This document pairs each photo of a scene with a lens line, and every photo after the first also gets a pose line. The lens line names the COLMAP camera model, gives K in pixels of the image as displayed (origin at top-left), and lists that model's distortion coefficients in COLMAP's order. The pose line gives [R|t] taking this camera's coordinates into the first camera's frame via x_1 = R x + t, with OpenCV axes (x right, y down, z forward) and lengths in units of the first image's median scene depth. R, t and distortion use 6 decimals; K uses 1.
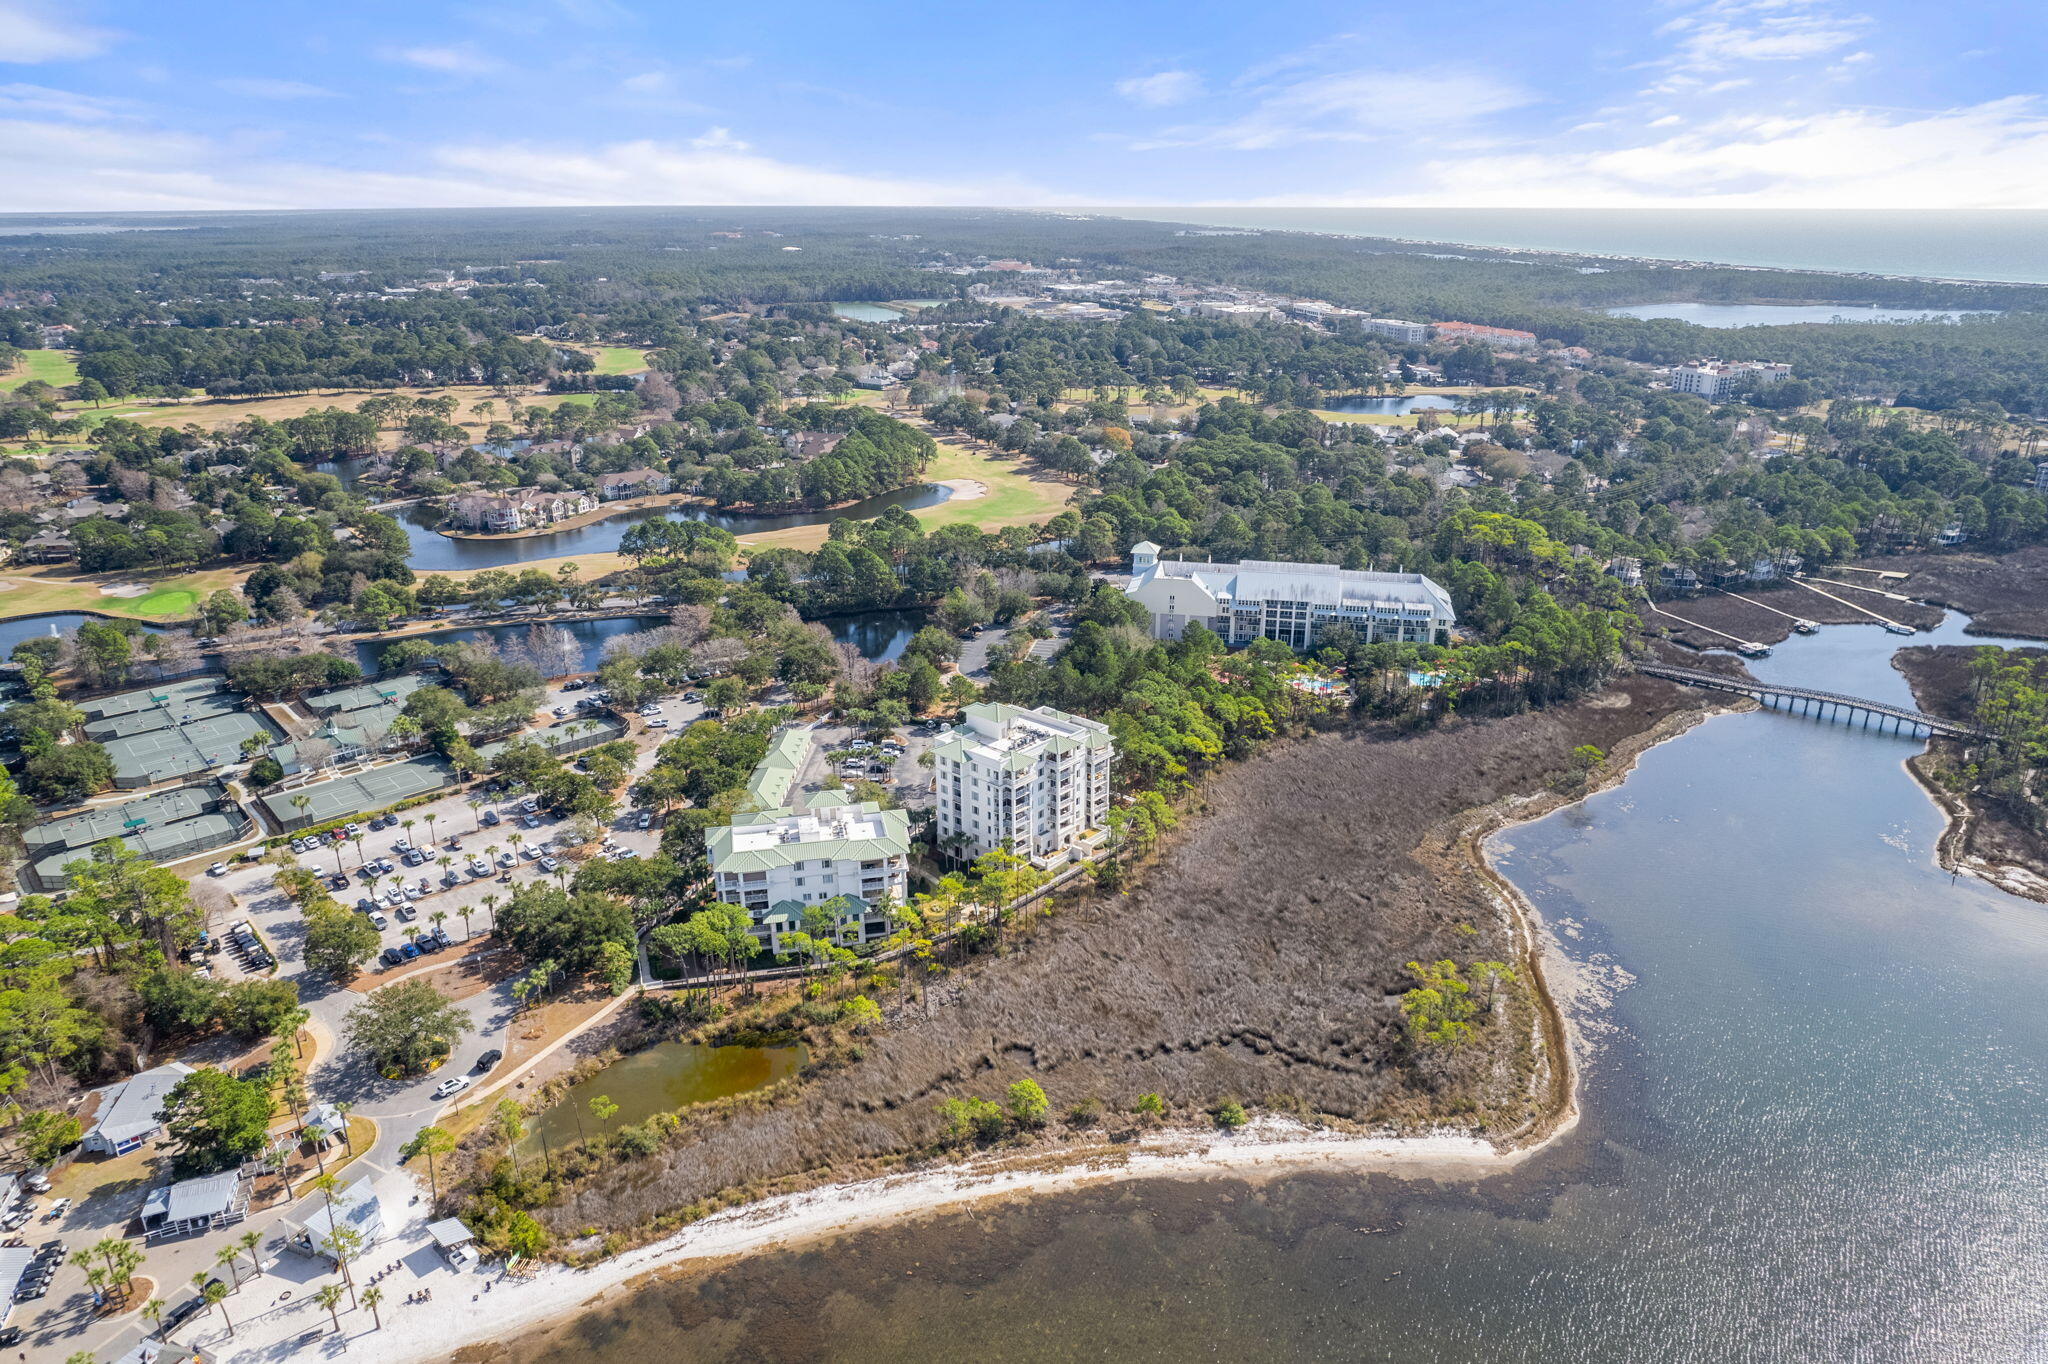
lens RADIAL K [[1325.0, 0, 1024.0], [0, 1325.0, 682.0], [0, 0, 1]] dist [-0.076326, 0.072338]
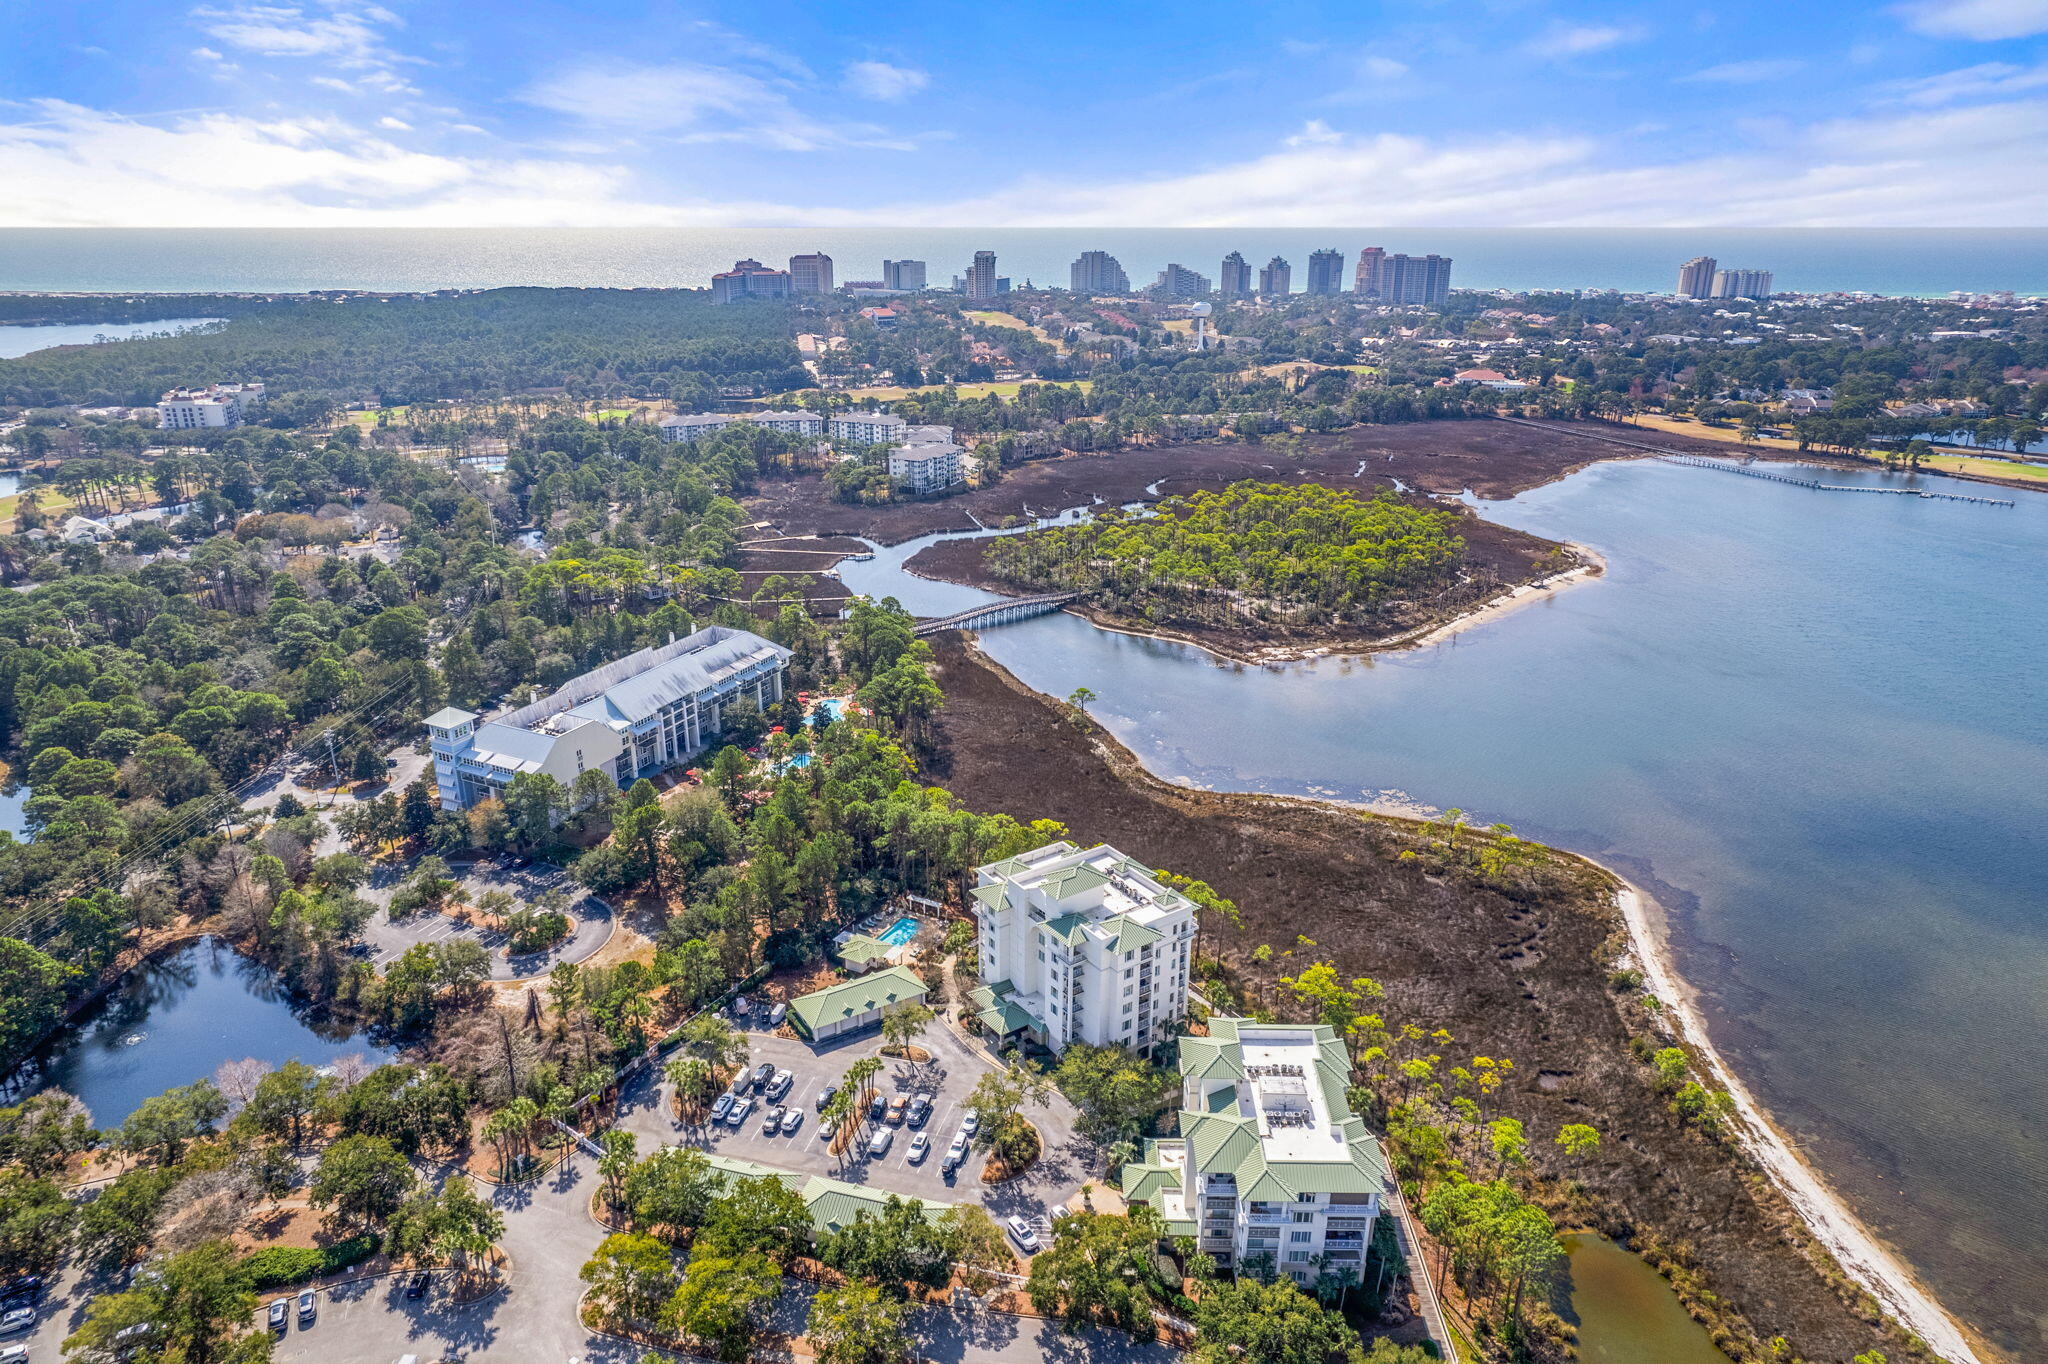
lens RADIAL K [[1316.1, 0, 1024.0], [0, 1316.1, 682.0], [0, 0, 1]] dist [-0.076972, 0.075711]
pose [[0.247770, -0.334941, 0.909079, -0.254029], [0.339585, 0.908831, 0.242296, -0.102419], [-0.907355, 0.248676, 0.338922, 0.274434]]
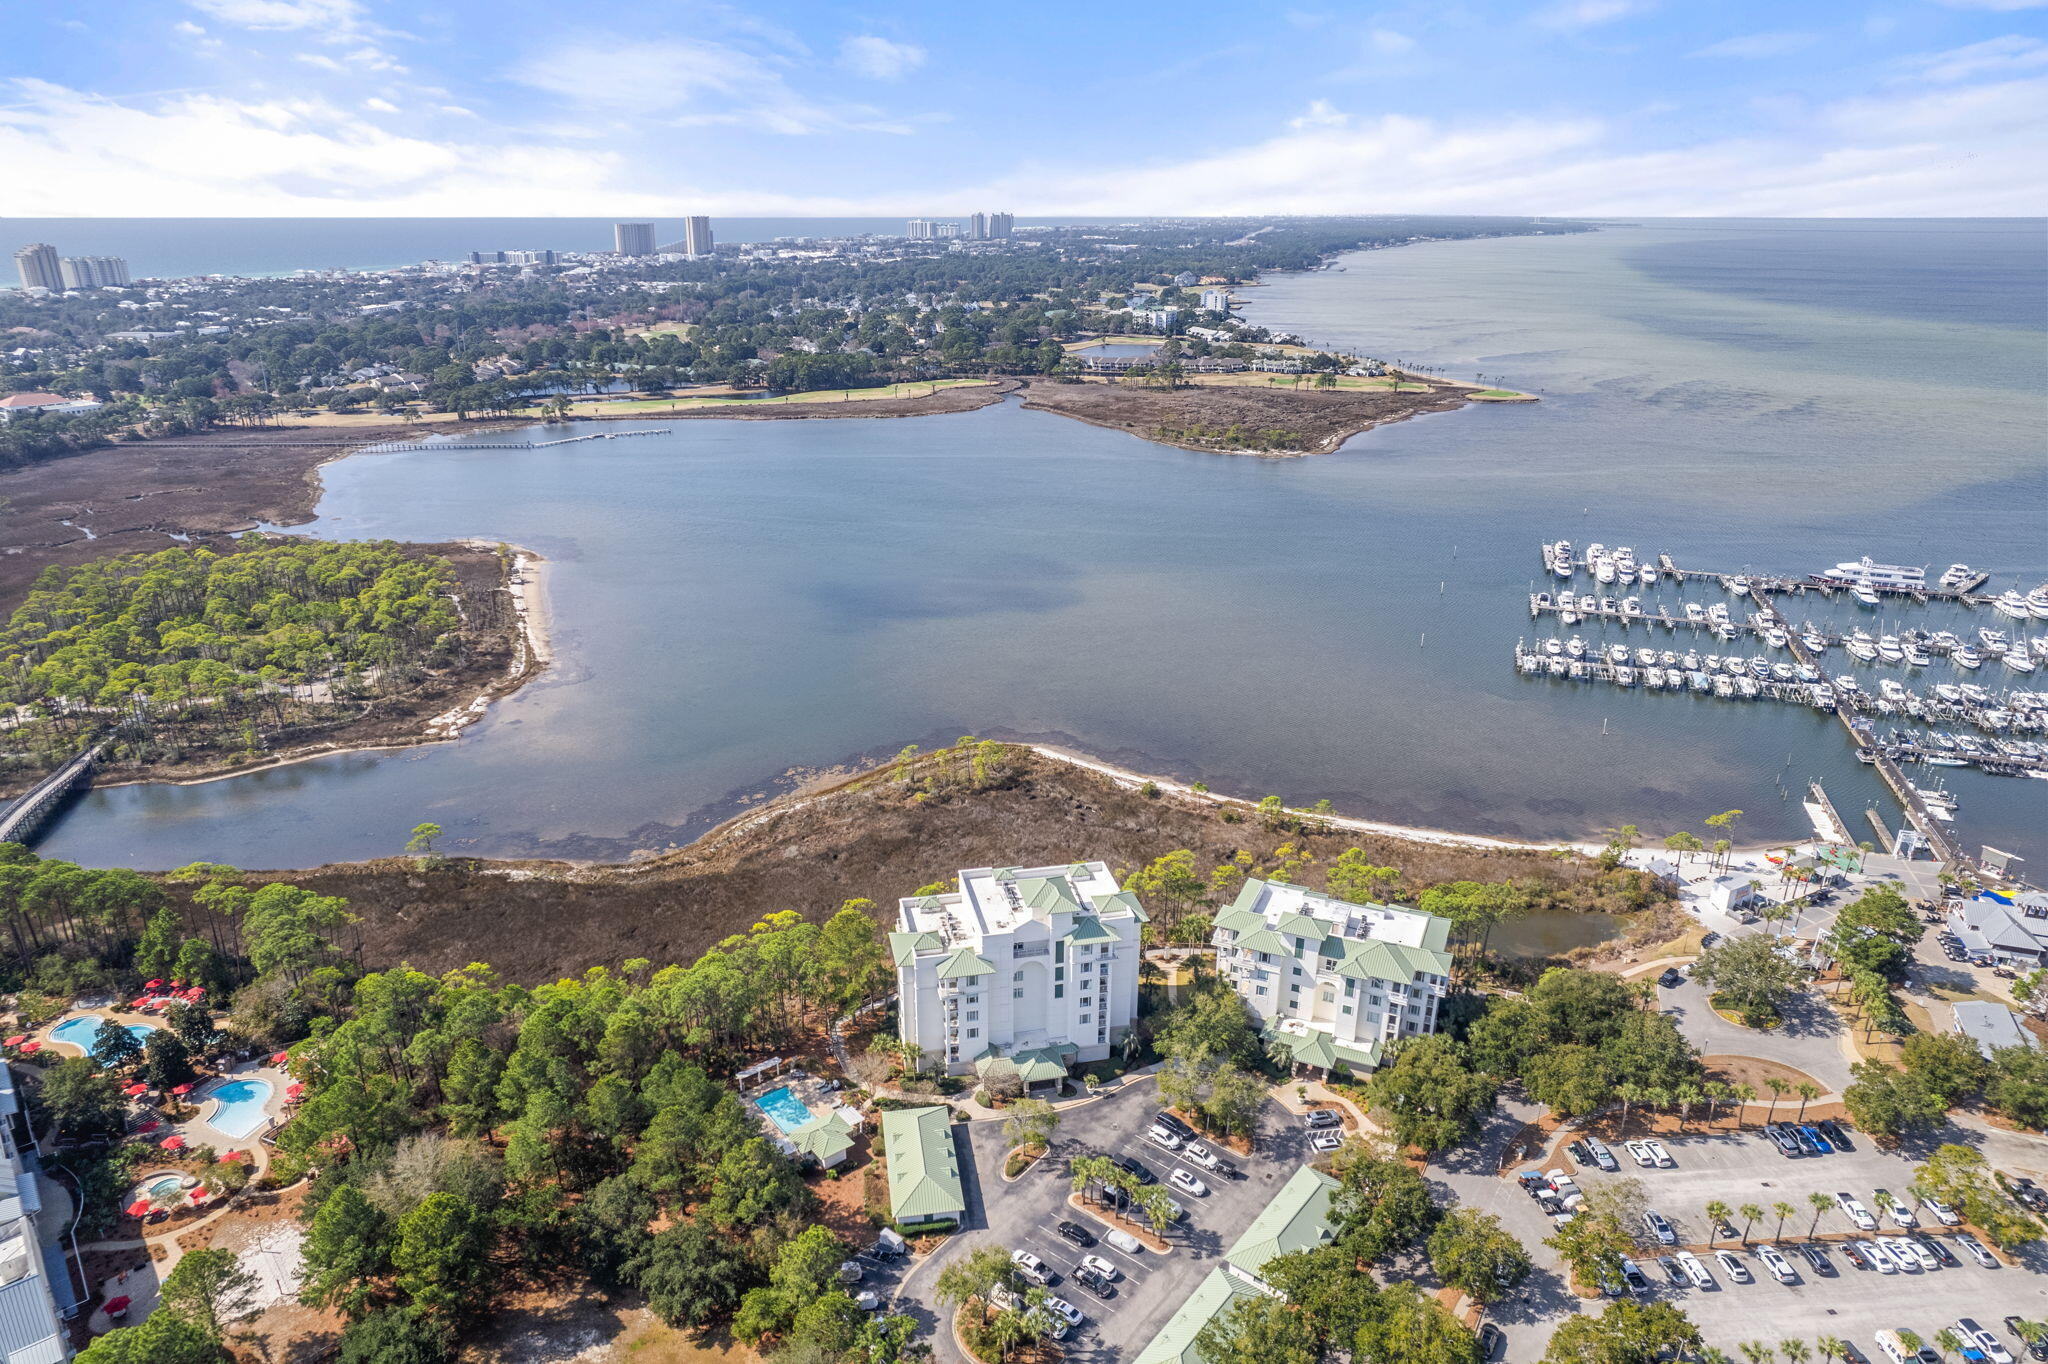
lens RADIAL K [[1316.1, 0, 1024.0], [0, 1316.1, 682.0], [0, 0, 1]] dist [-0.076972, 0.075711]
pose [[-0.802811, -0.216567, 0.555511, -0.148333], [0.200876, 0.778989, 0.593991, -0.191758], [-0.561376, 0.588451, -0.581878, 0.508904]]
